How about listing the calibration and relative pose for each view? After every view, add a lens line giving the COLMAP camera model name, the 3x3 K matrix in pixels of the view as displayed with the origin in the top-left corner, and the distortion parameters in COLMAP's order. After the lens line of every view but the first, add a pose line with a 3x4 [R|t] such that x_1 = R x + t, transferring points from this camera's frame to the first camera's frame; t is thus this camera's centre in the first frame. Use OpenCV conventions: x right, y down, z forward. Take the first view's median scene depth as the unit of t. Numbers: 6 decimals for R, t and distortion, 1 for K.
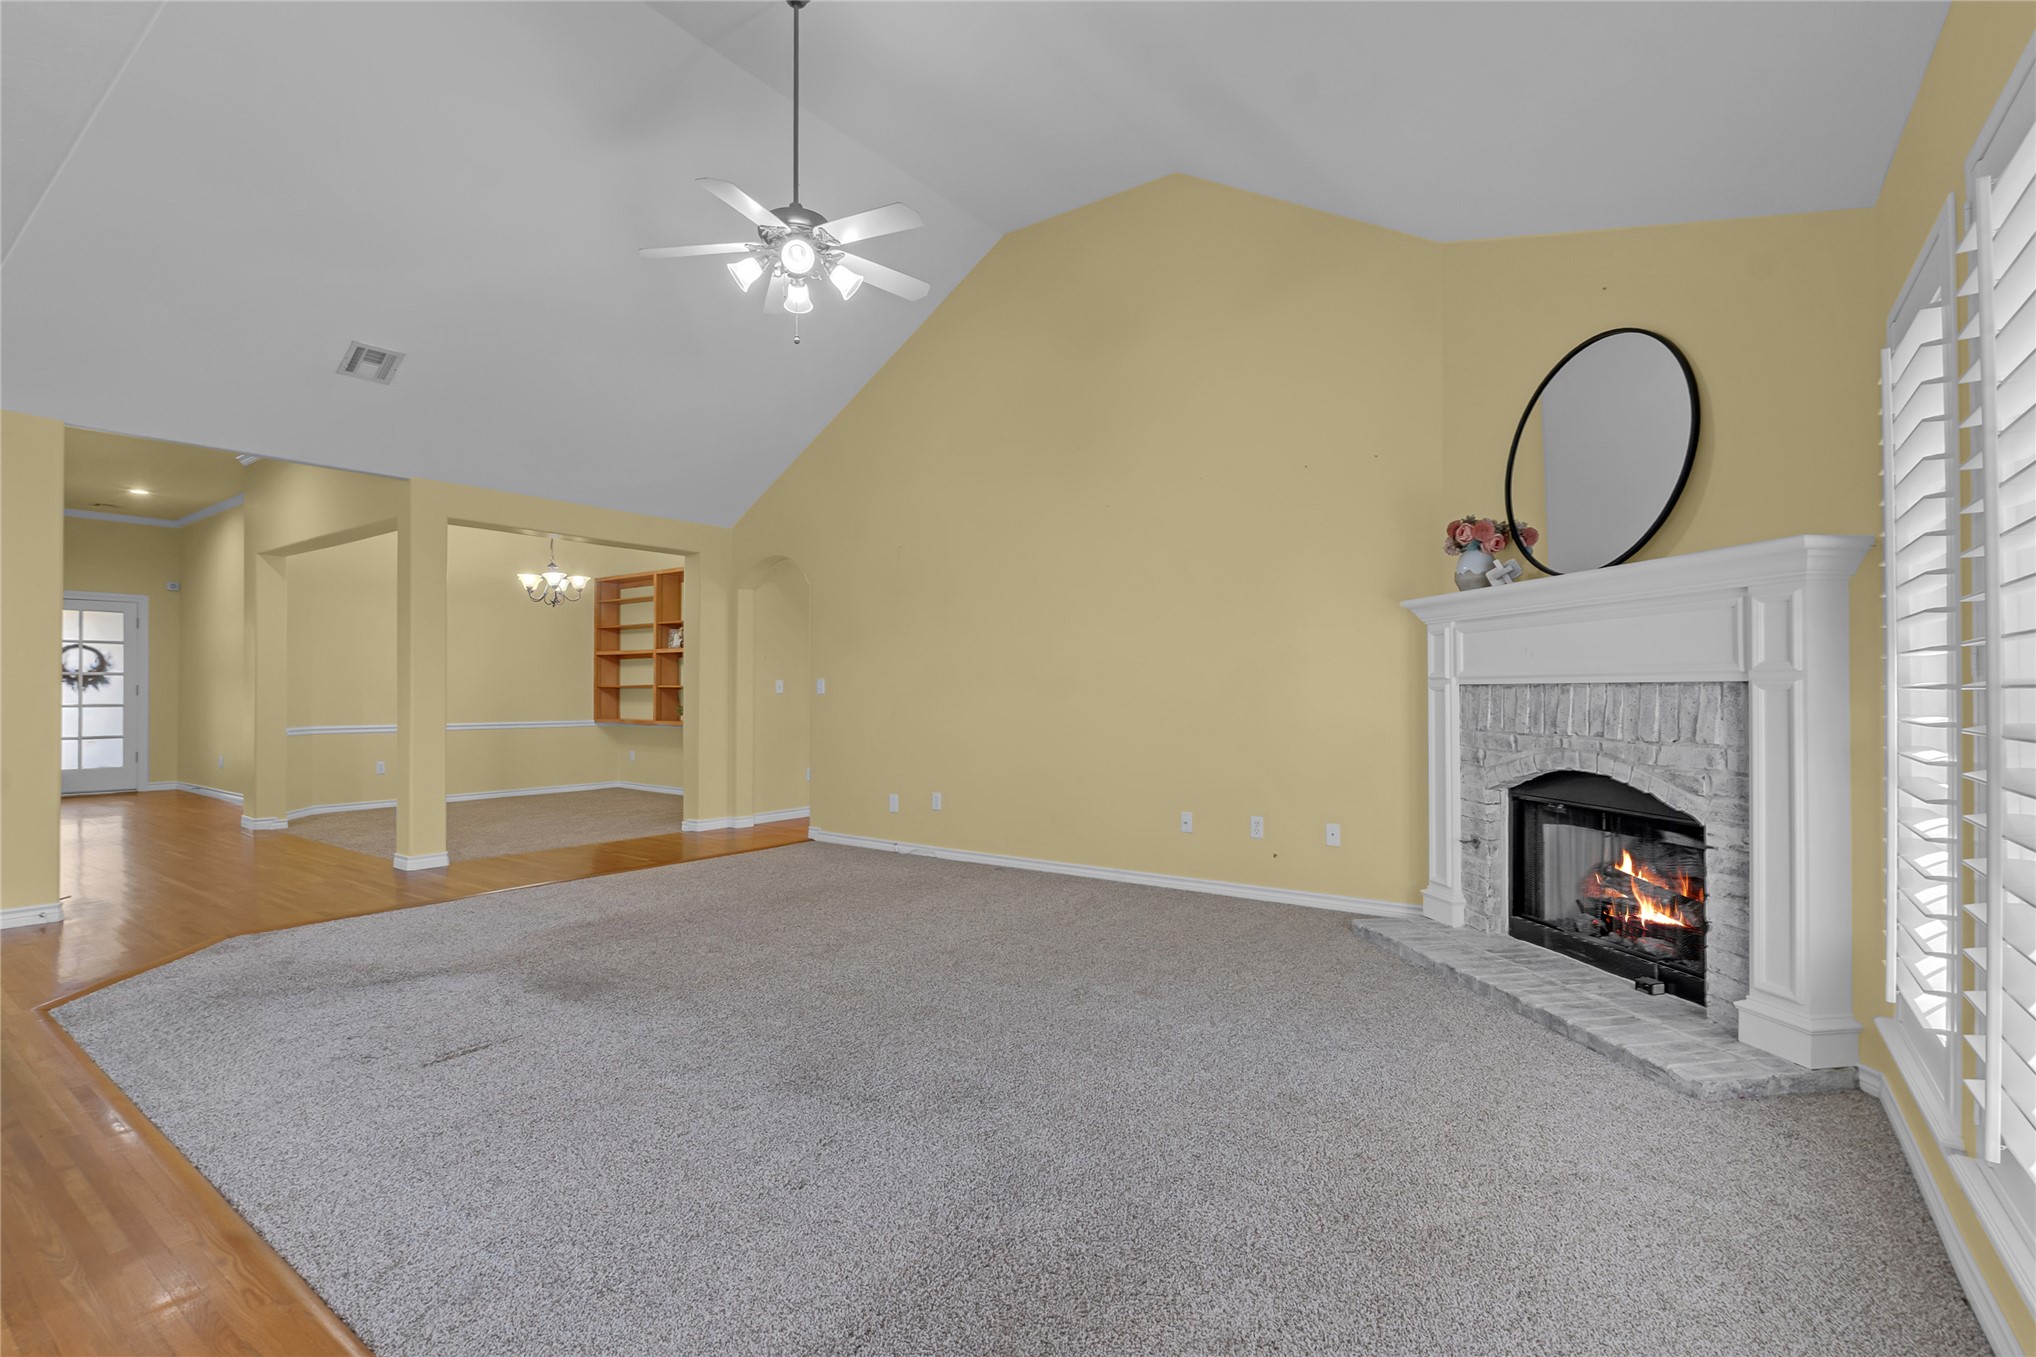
lens RADIAL K [[940.8, 0, 996.7], [0, 940.8, 685.1], [0, 0, 1]] dist [-0.015616, 0.002037]
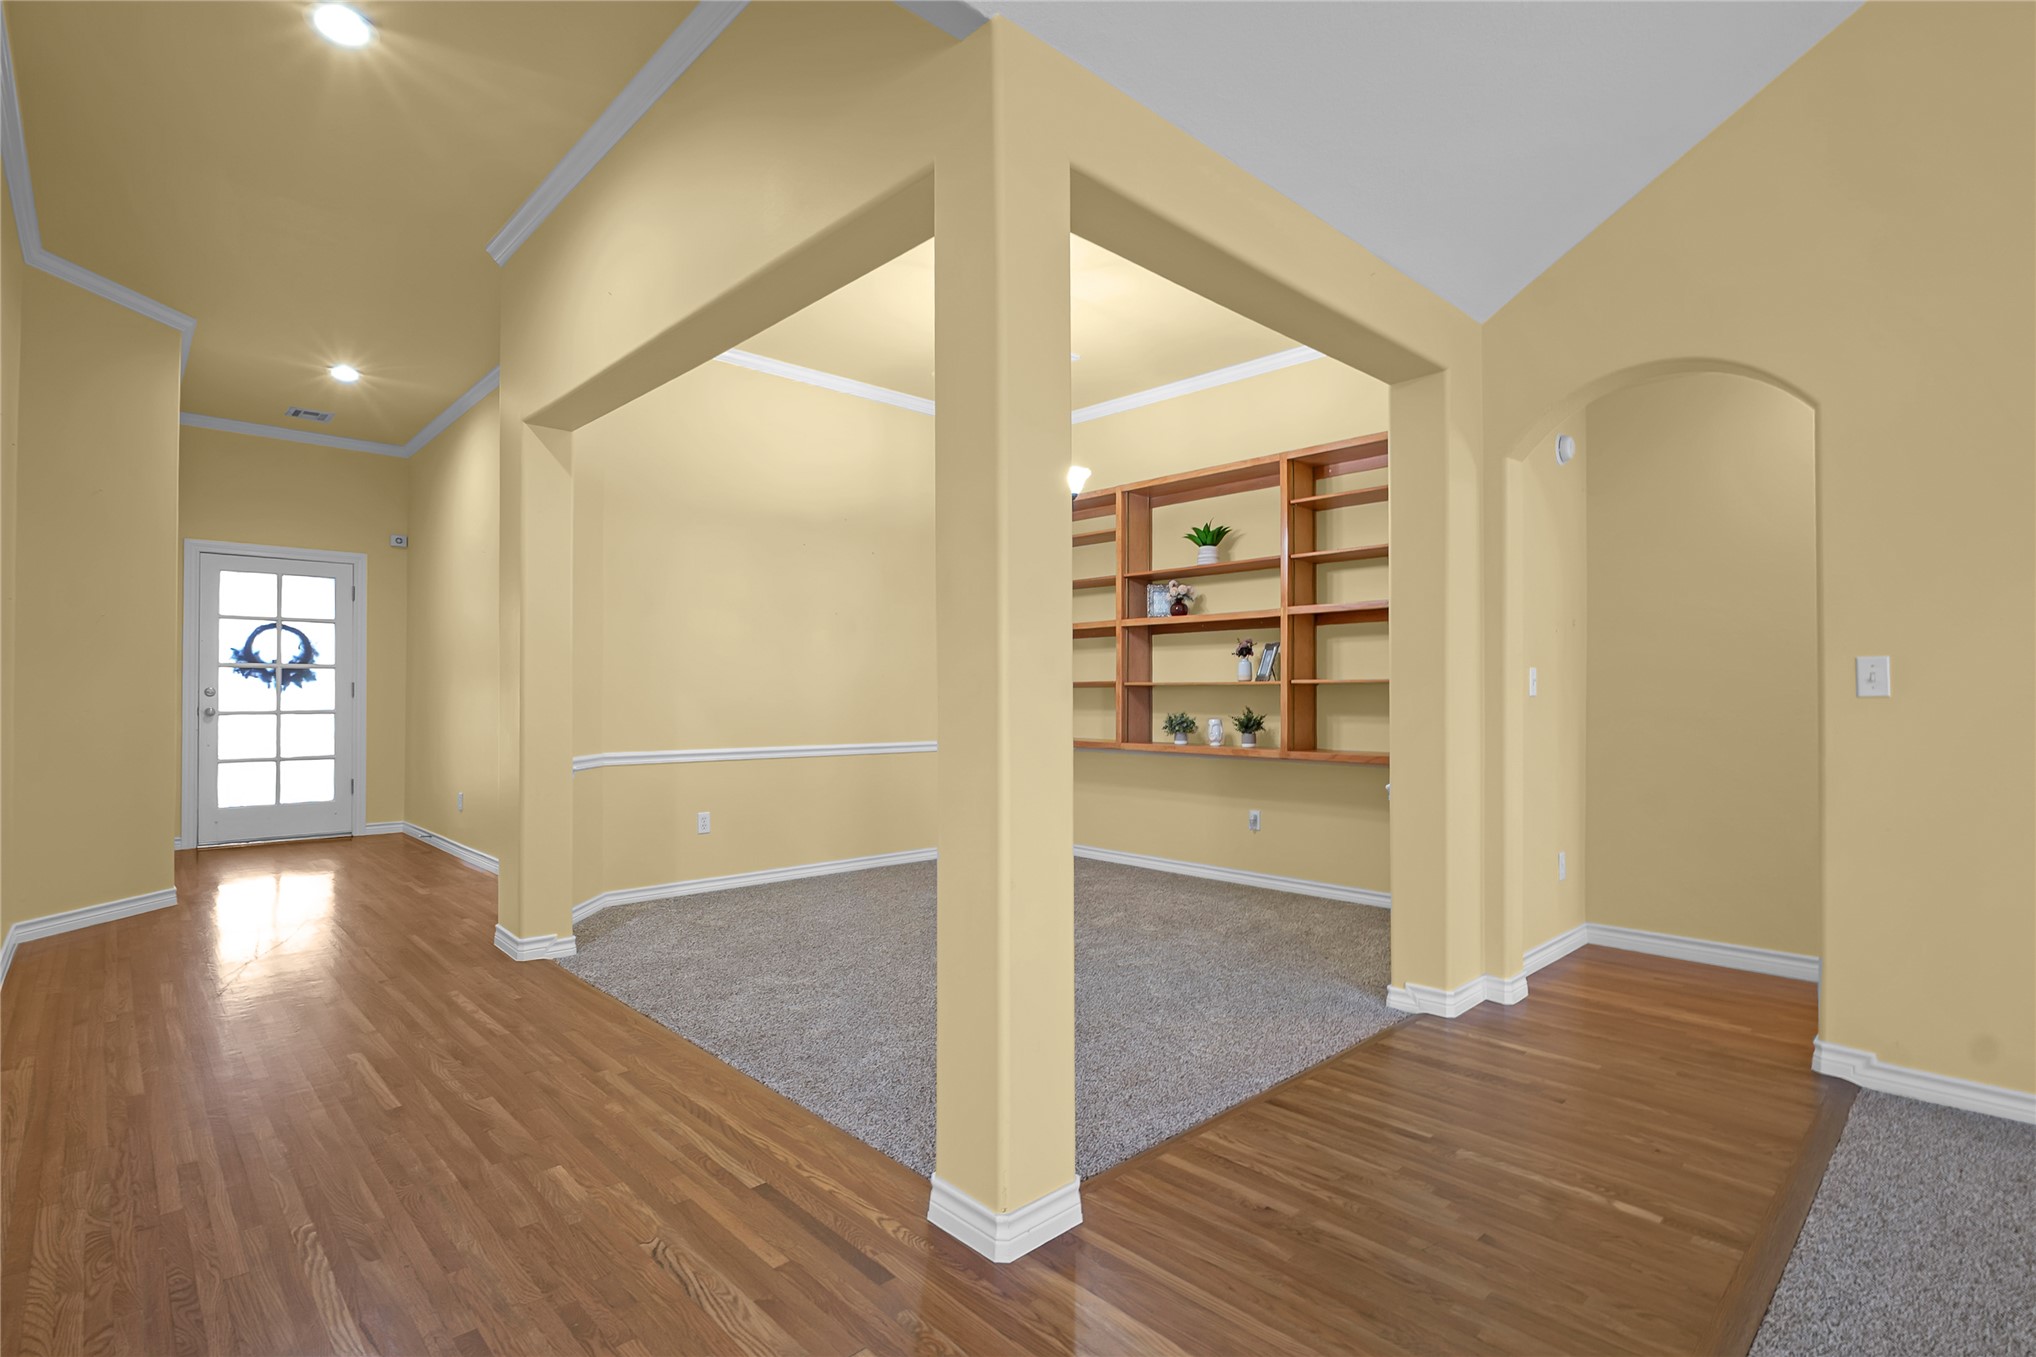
lens RADIAL K [[945.3, 0, 993.9], [0, 945.3, 676.3], [0, 0, 1]] dist [-0.016416, 0.001688]
pose [[0.984781, -0.002009, -0.173787, -0.338380], [0.001071, 0.999984, -0.005493, -0.000135], [0.173795, 0.005223, 0.984768, 0.401902]]
